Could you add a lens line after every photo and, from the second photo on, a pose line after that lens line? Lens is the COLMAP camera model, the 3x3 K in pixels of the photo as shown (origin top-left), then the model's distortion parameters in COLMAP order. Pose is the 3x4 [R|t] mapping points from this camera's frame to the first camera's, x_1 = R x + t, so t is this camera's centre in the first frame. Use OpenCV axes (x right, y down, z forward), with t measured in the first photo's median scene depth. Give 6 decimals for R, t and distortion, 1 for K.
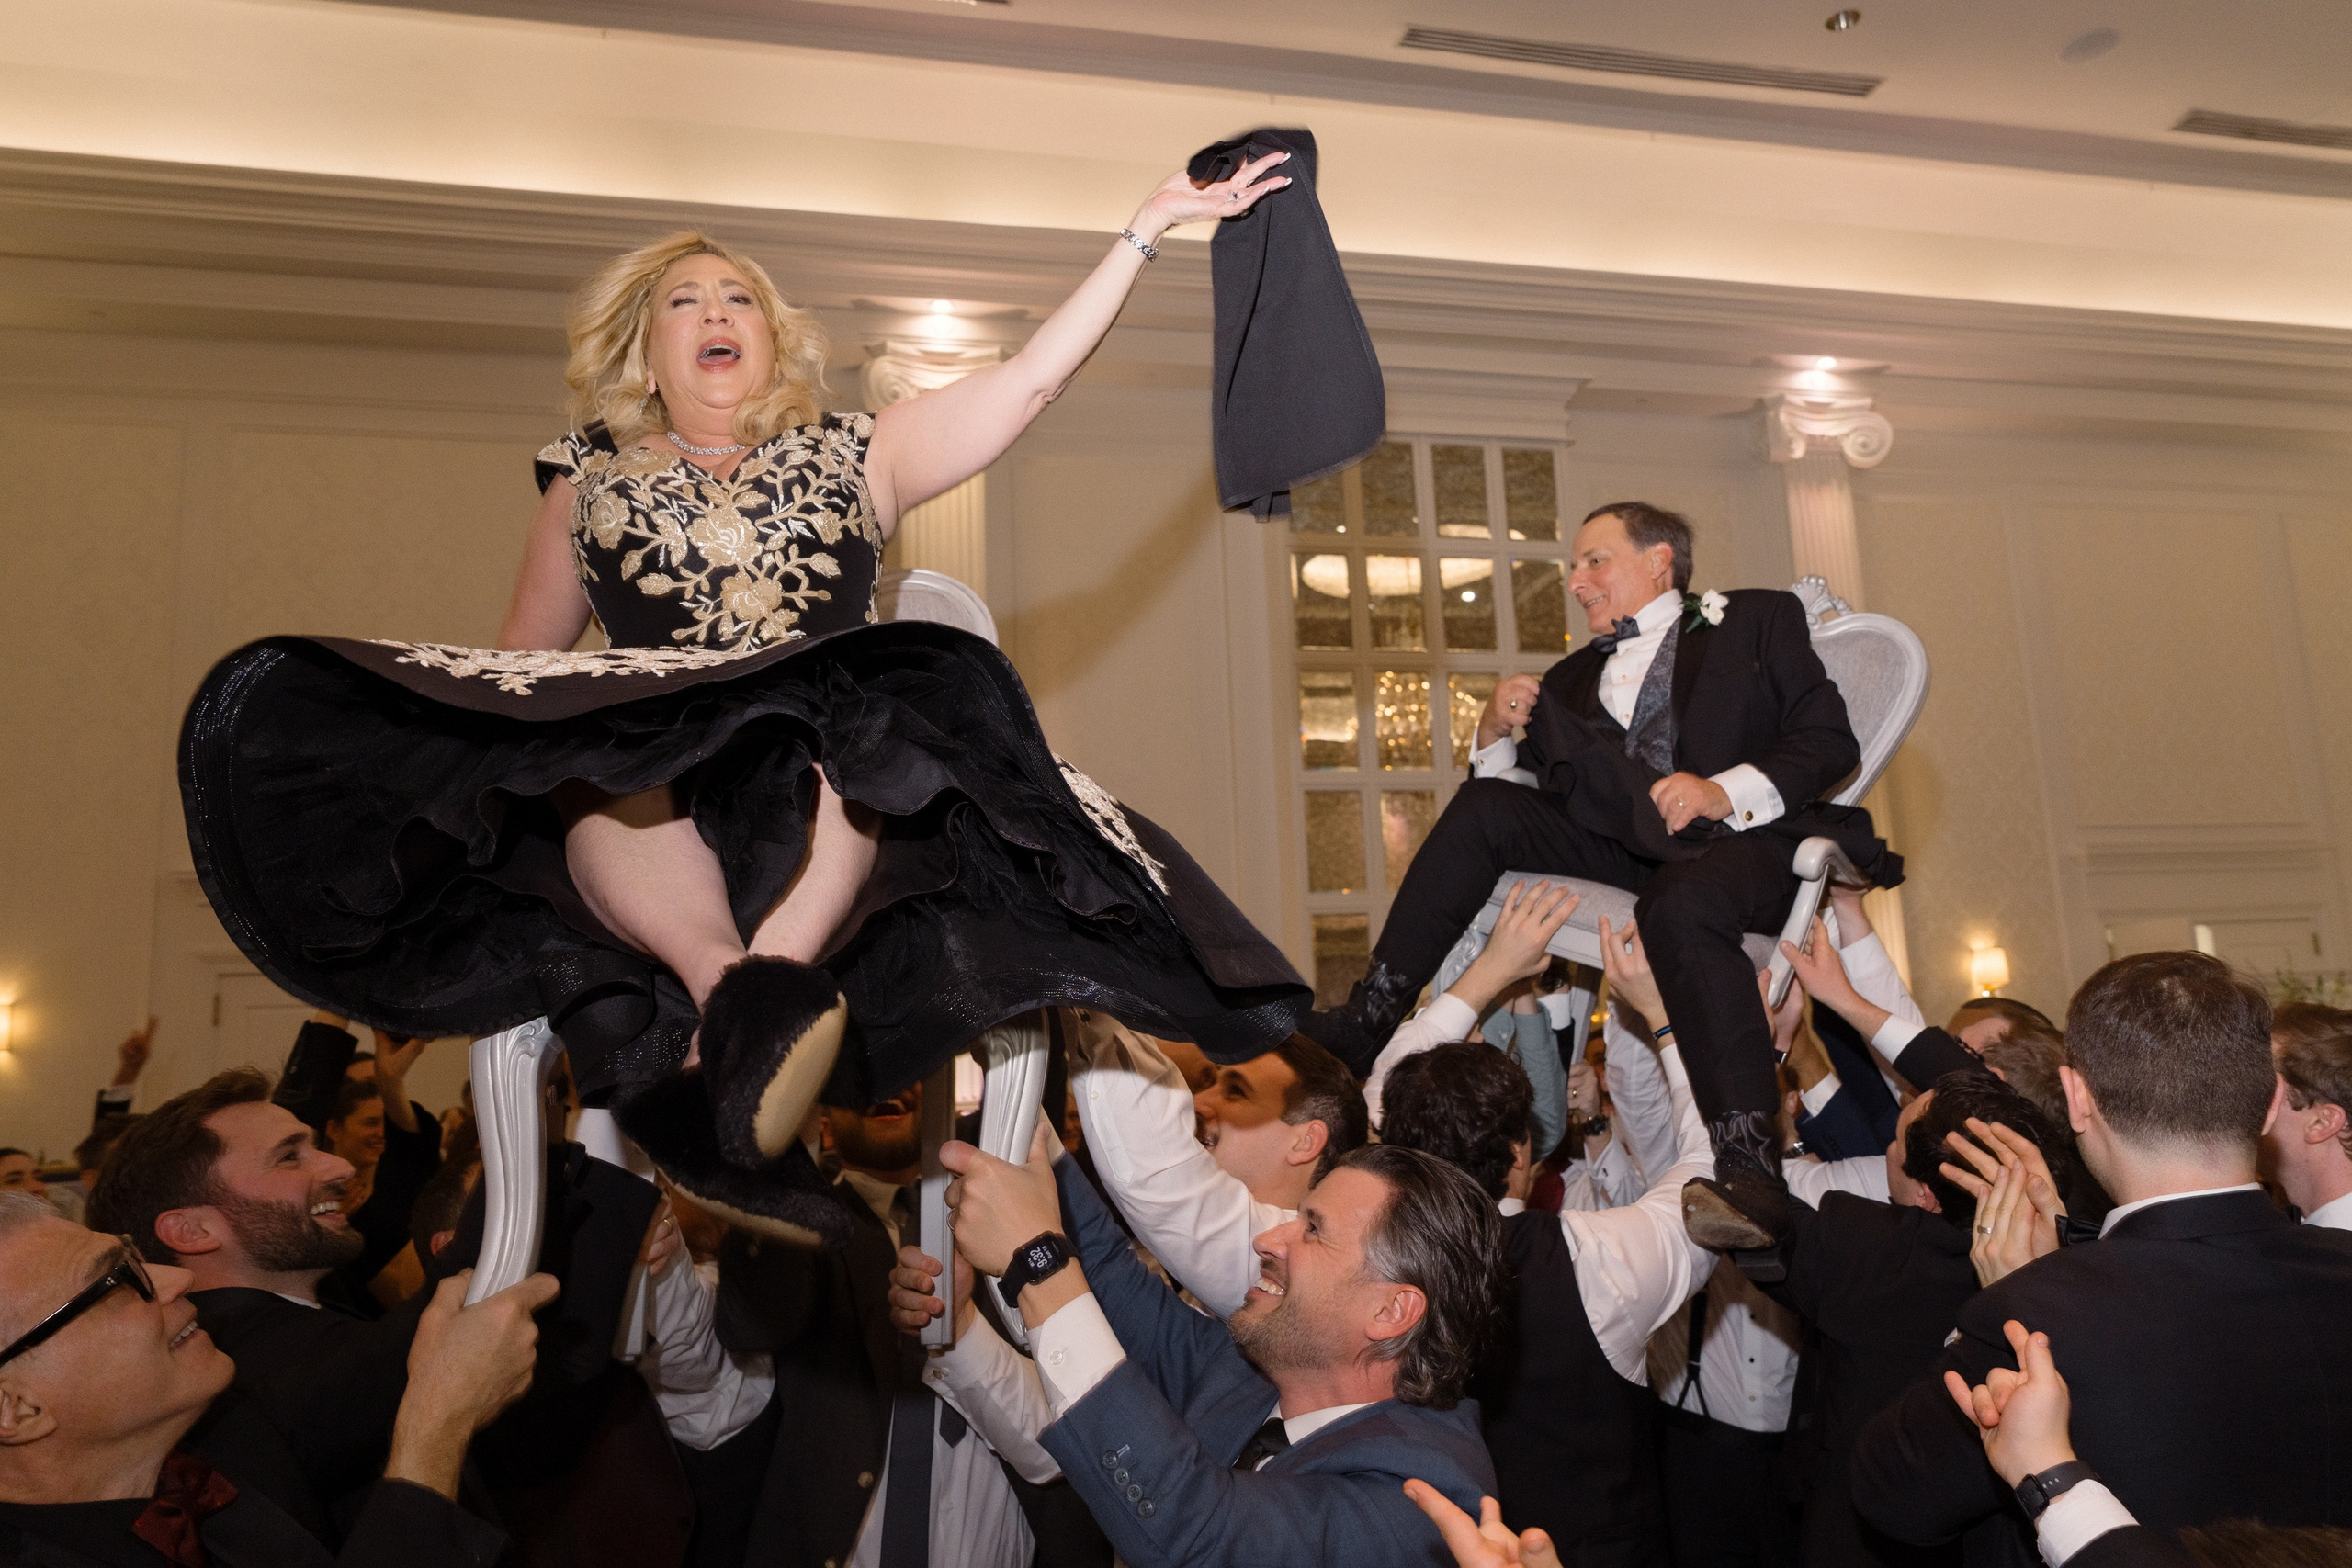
lens RADIAL K [[1650.4, 0, 1176.6], [0, 1650.4, 804.9], [0, 0, 1]] dist [-0.008292, 0.008584]
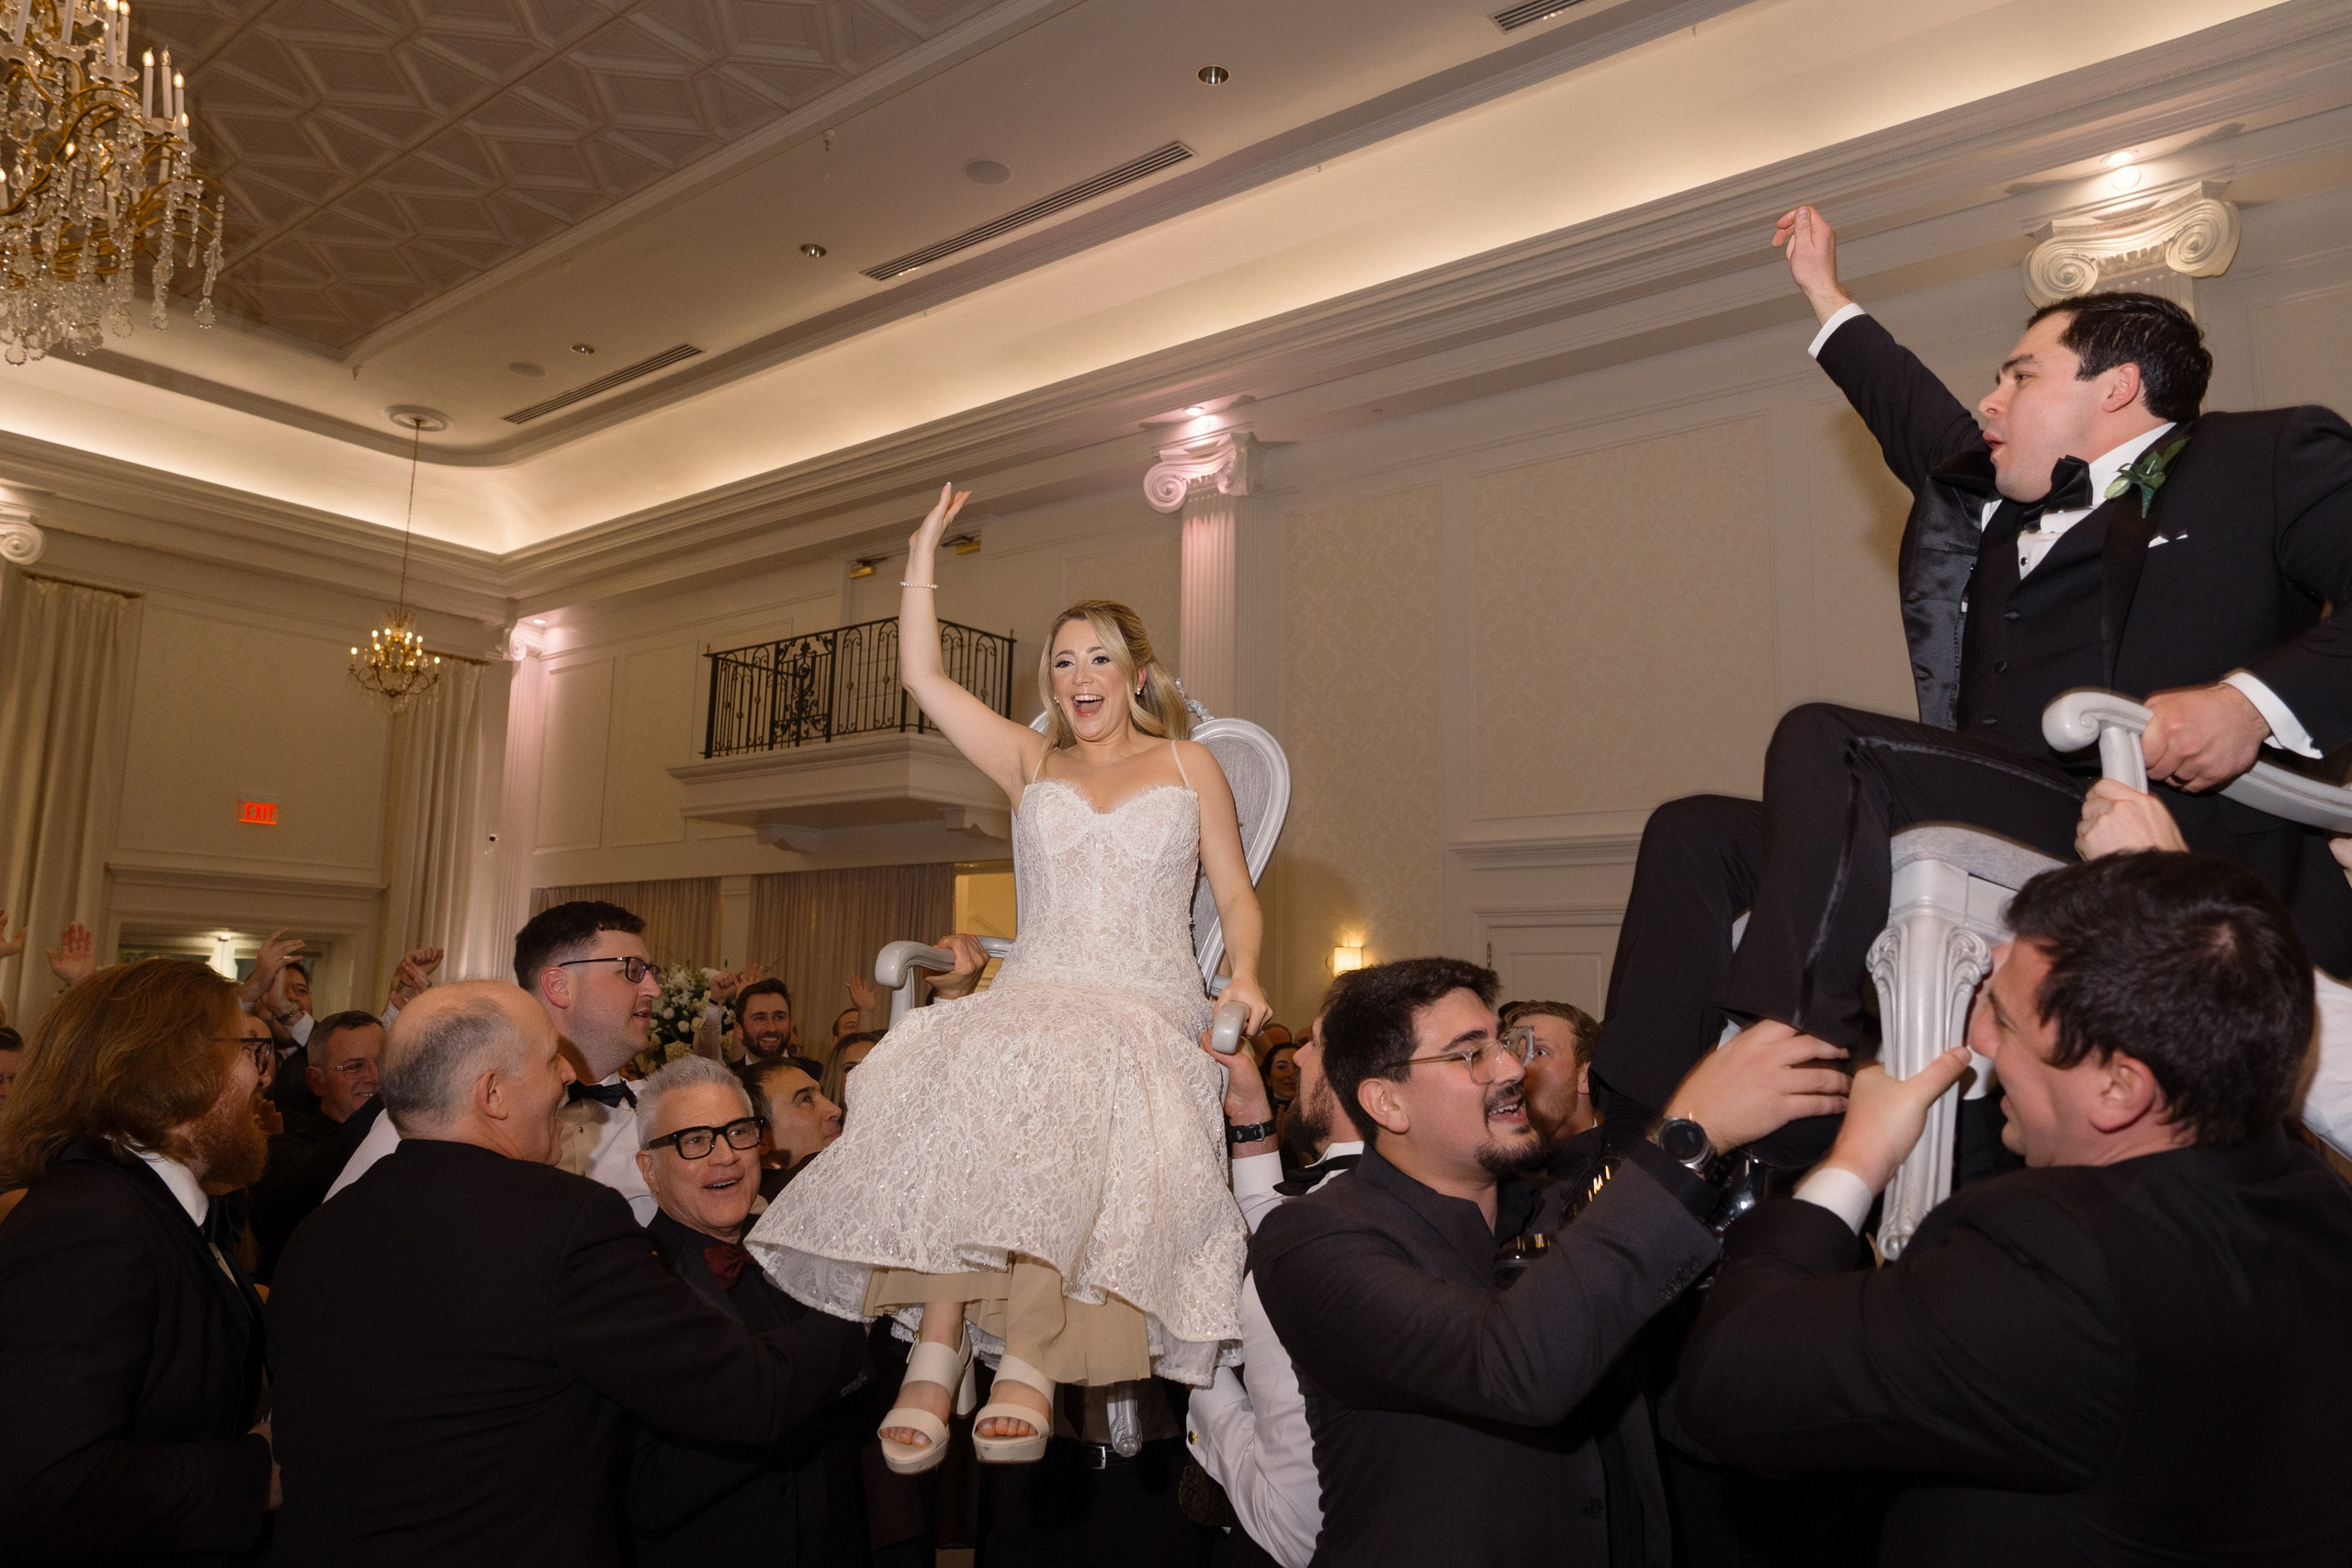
lens RADIAL K [[1650.4, 0, 1152.1], [0, 1650.4, 829.3], [0, 0, 1]] dist [-0.008292, 0.008584]
pose [[0.611264, -0.039368, -0.790447, 0.216133], [0.076660, 0.997011, 0.009626, 0.000091], [0.787705, -0.066479, 0.612455, 0.052546]]
